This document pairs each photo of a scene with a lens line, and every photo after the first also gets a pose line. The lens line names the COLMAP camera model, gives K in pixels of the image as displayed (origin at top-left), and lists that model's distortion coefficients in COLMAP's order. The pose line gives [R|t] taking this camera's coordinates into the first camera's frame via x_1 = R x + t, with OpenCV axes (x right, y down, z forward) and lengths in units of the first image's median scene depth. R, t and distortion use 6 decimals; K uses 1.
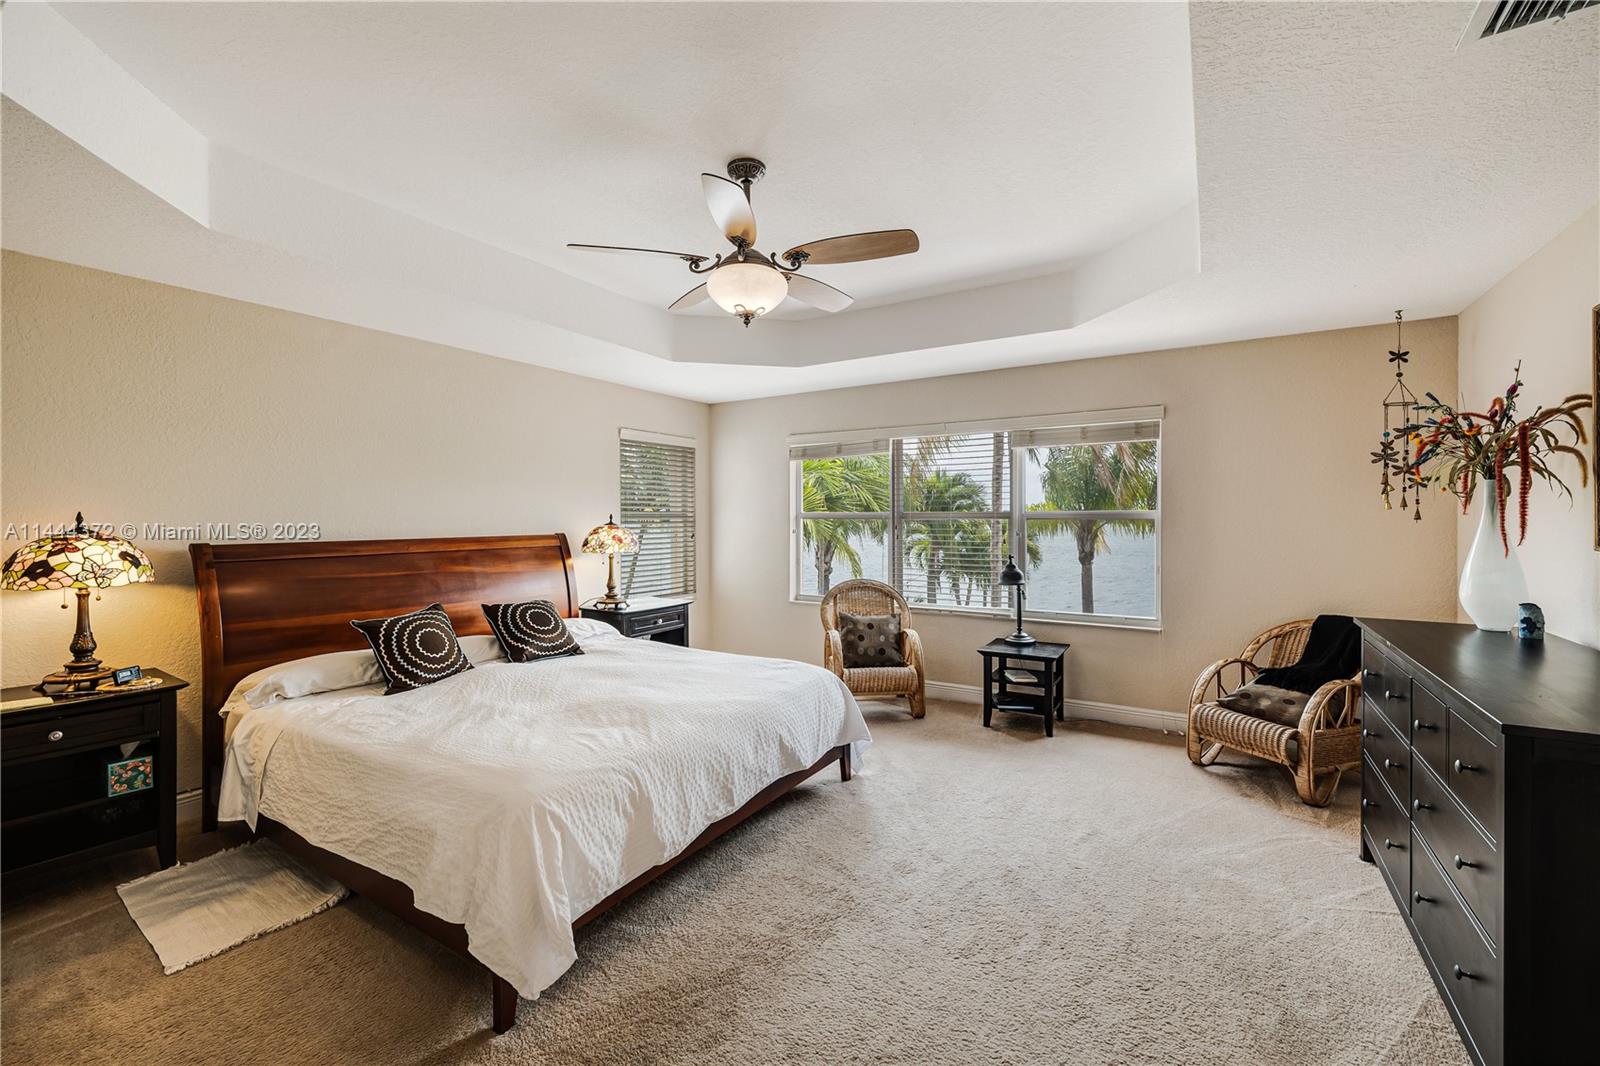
lens RADIAL K [[674.7, 0, 792.8], [0, 674.7, 520.4], [0, 0, 1]] dist [0.003416, -0.000938]
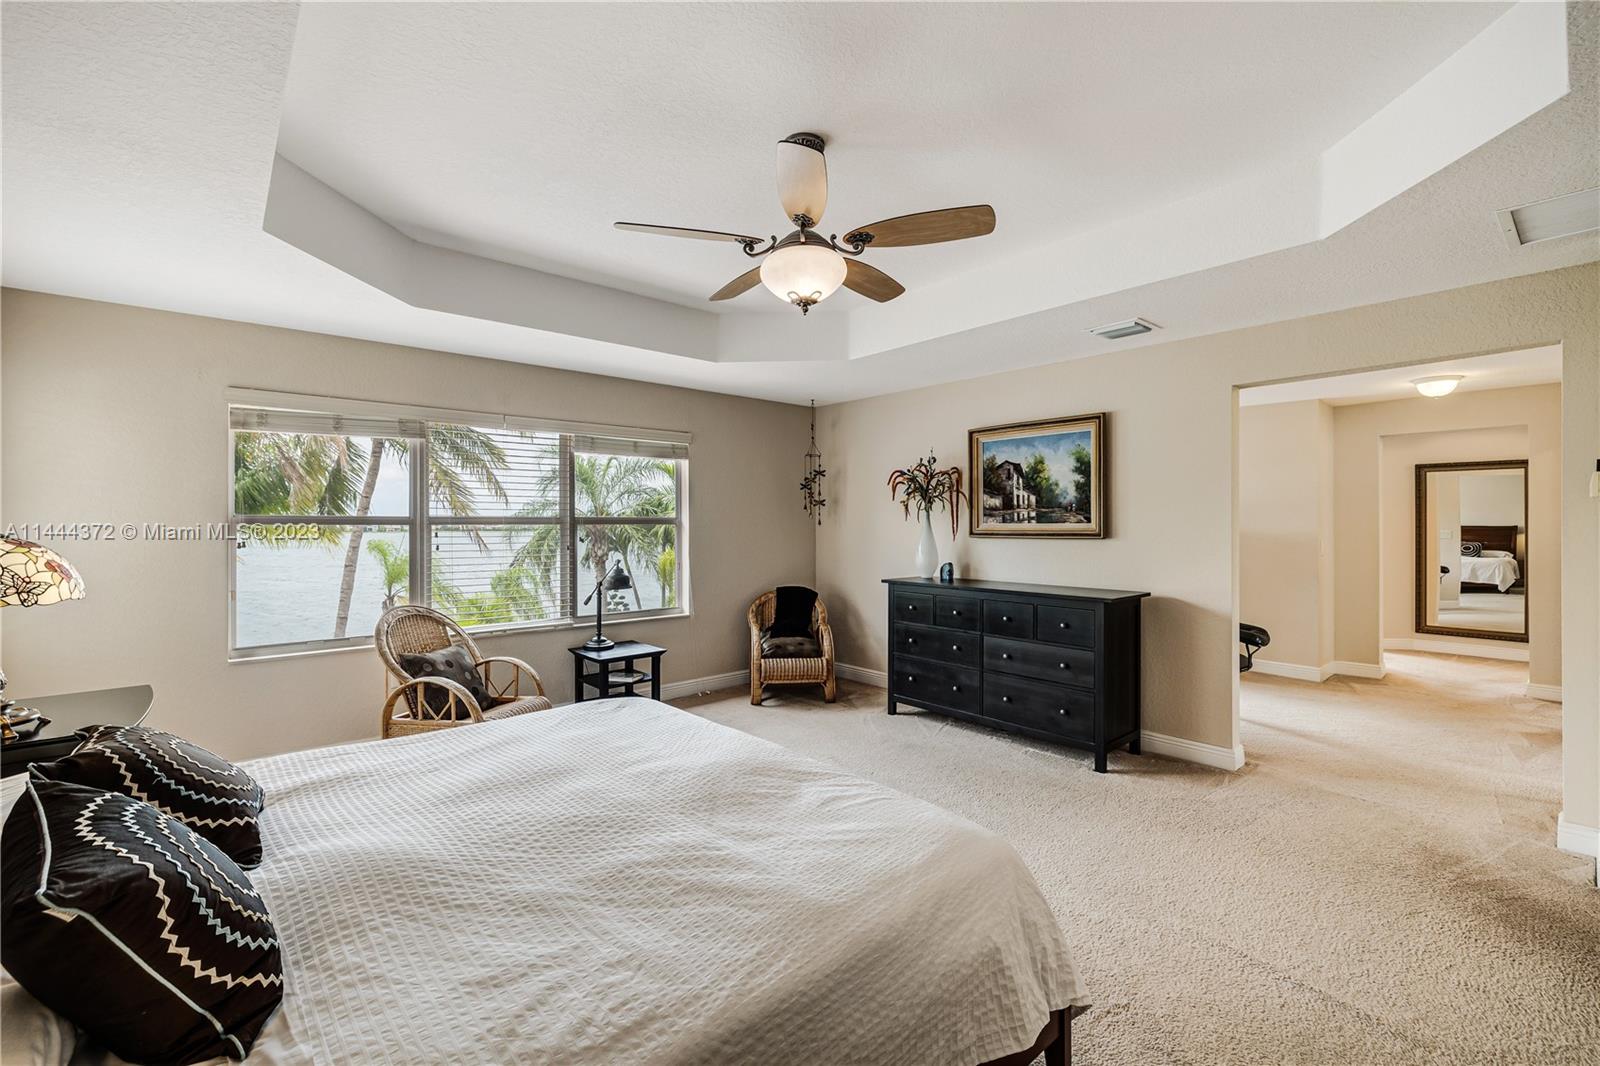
lens RADIAL K [[674.7, 0, 801.2], [0, 674.7, 528.0], [0, 0, 1]] dist [0.003416, -0.000938]
pose [[0.285791, -0.002306, 0.958289, -0.721028], [0.004358, 0.999990, 0.001107, 0.004204], [-0.958282, 0.003859, 0.285798, 0.555935]]
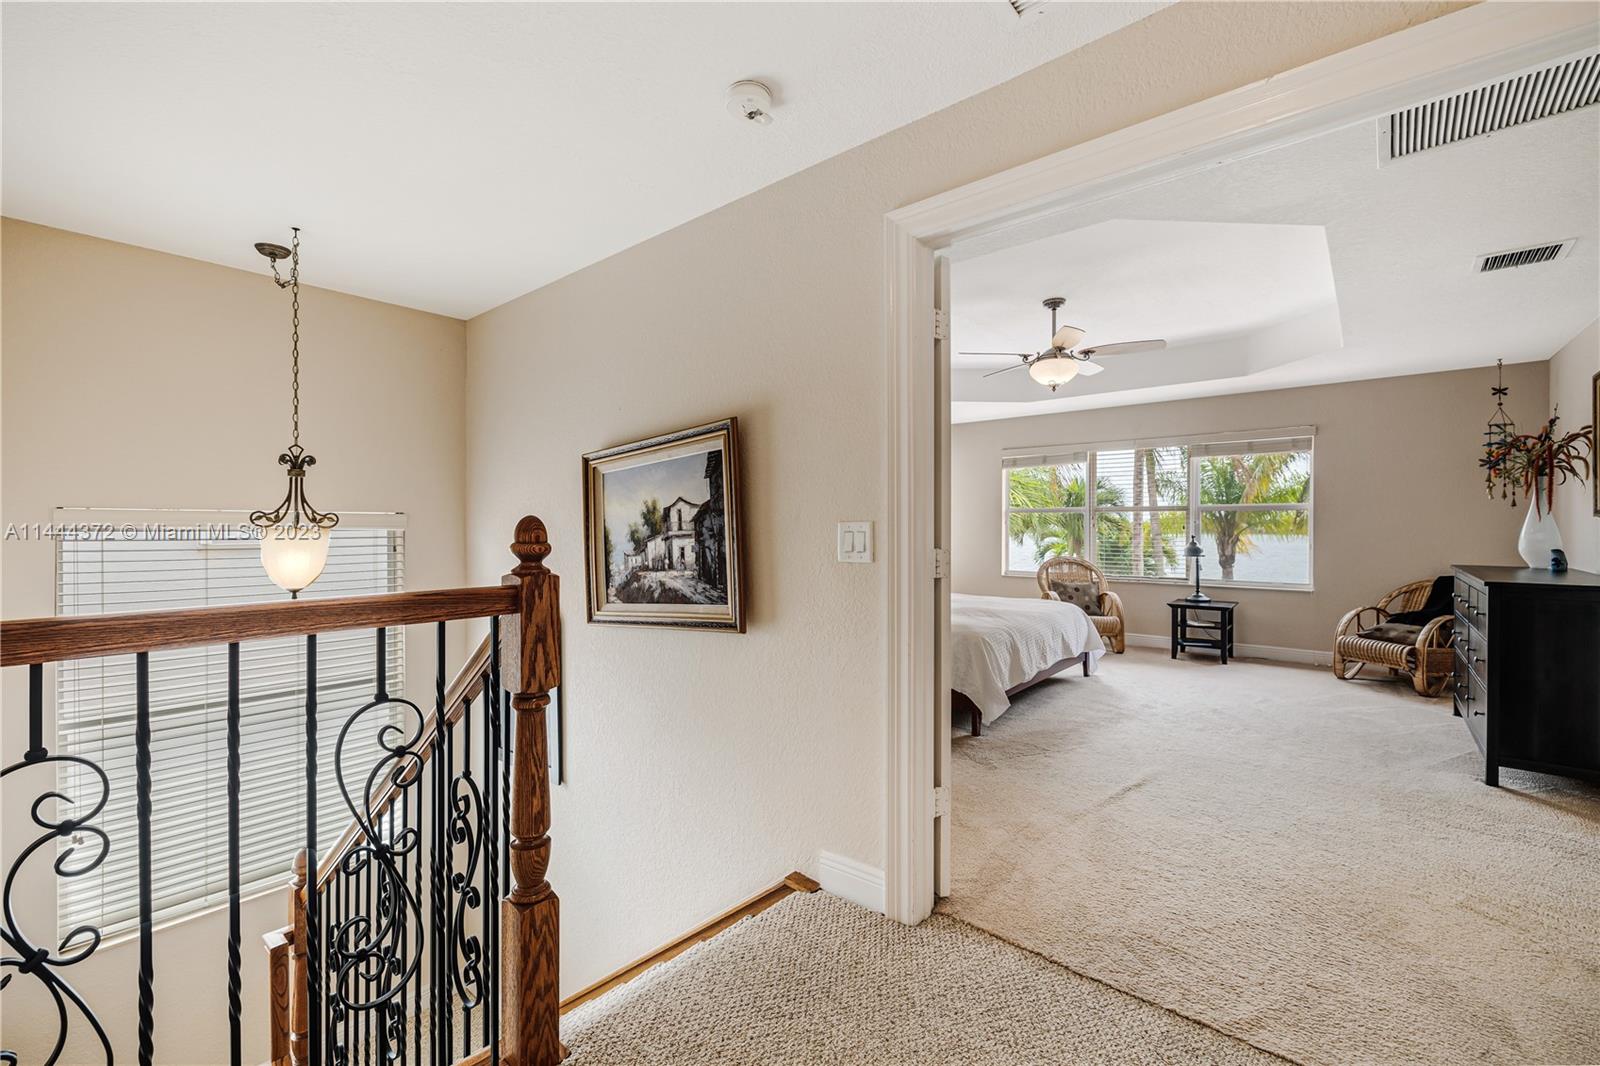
lens RADIAL K [[674.7, 0, 792.9], [0, 674.7, 528.0], [0, 0, 1]] dist [0.003416, -0.000938]
pose [[0.988510, 0.003628, -0.151115, -0.352050], [-0.003734, 0.999993, -0.000416, 0.050180], [0.151112, 0.000976, 0.988516, -0.623423]]
